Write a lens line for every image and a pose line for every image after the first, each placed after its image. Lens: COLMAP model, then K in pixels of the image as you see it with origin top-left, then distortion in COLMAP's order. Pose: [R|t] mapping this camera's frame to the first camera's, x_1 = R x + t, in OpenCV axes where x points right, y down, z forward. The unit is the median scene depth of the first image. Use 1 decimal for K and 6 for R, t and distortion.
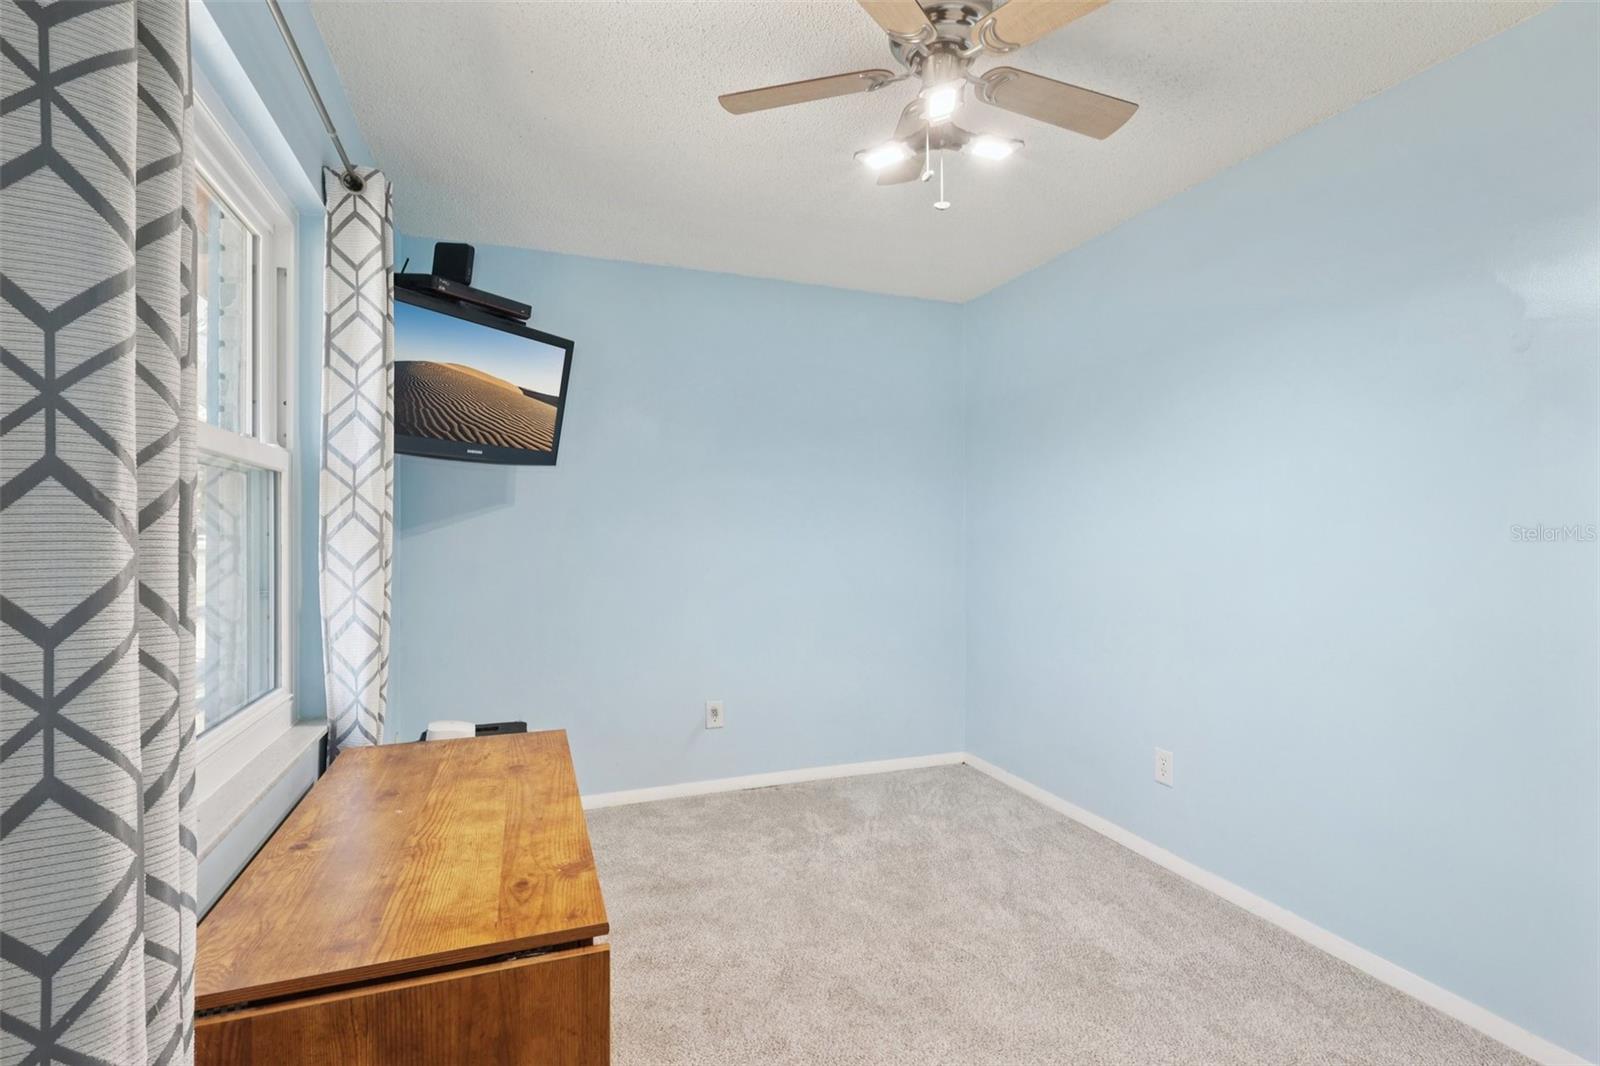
lens RADIAL K [[749.9, 0, 792.1], [0, 749.9, 527.4], [0, 0, 1]] dist [0.002732, 0.000934]
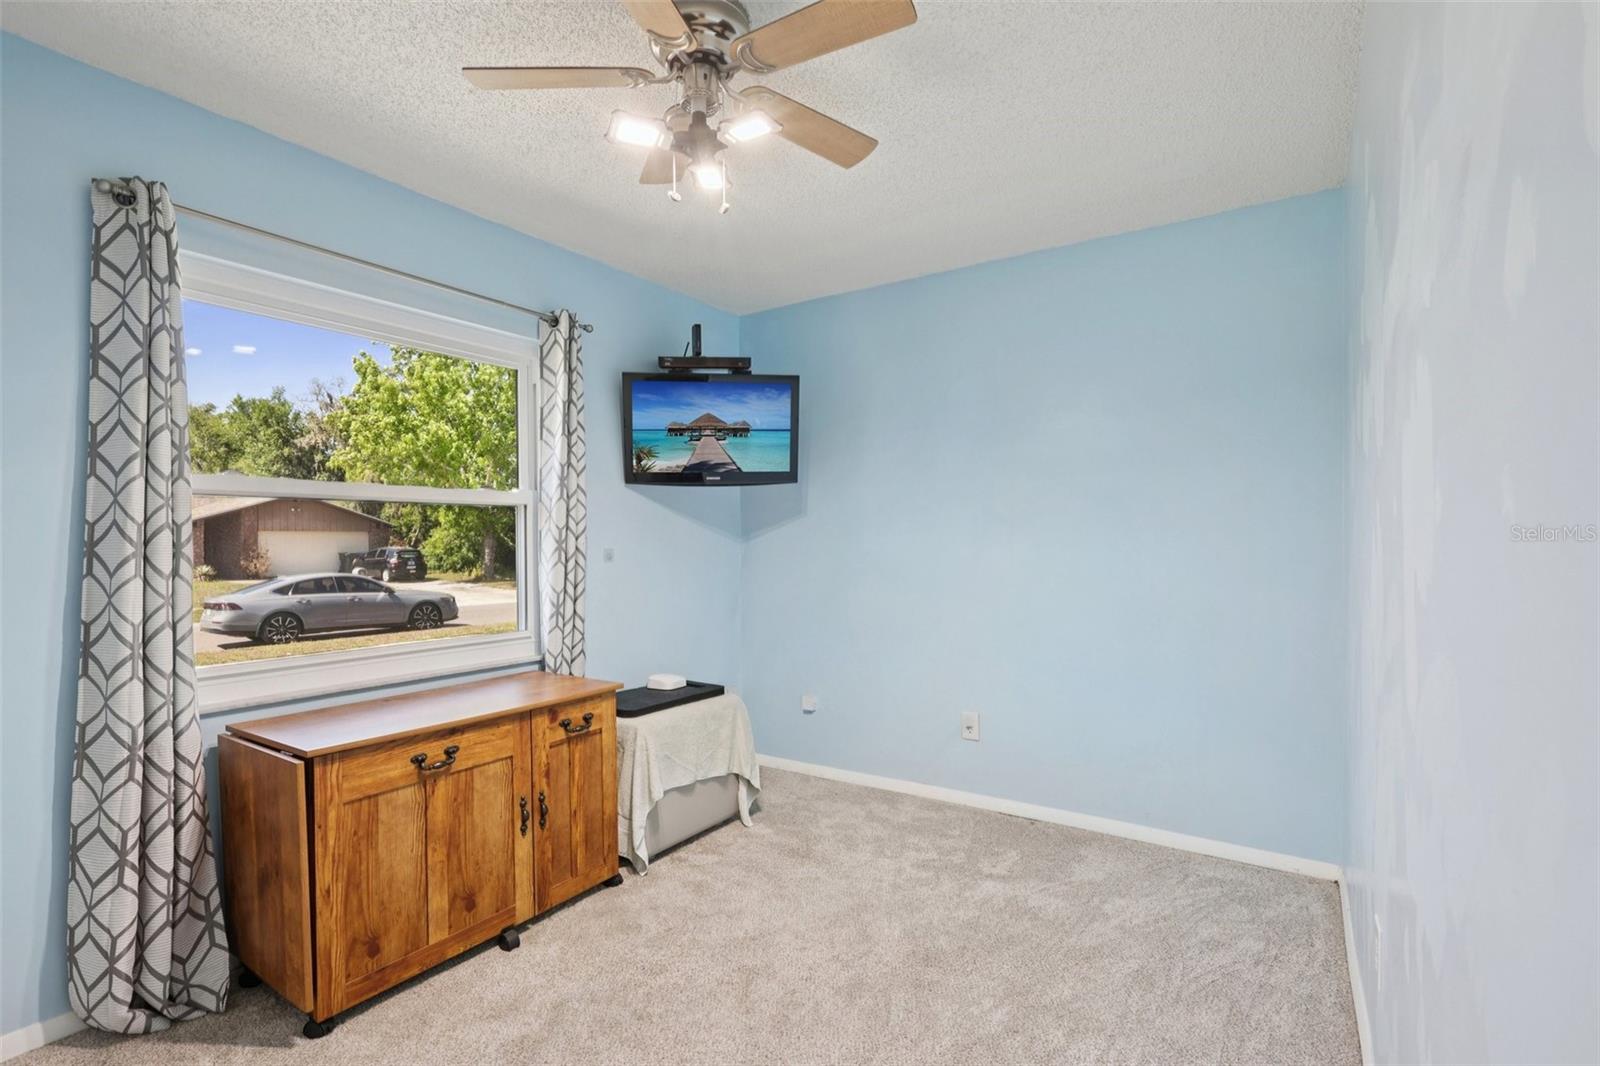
lens RADIAL K [[758.1, 0, 799.6], [0, 758.1, 532.6], [0, 0, 1]] dist [0.001011, 0.000131]
pose [[0.596971, -0.002213, -0.802260, 0.673148], [0.005296, 0.999985, 0.001183, -0.003280], [0.802245, -0.004956, 0.596974, 0.290481]]
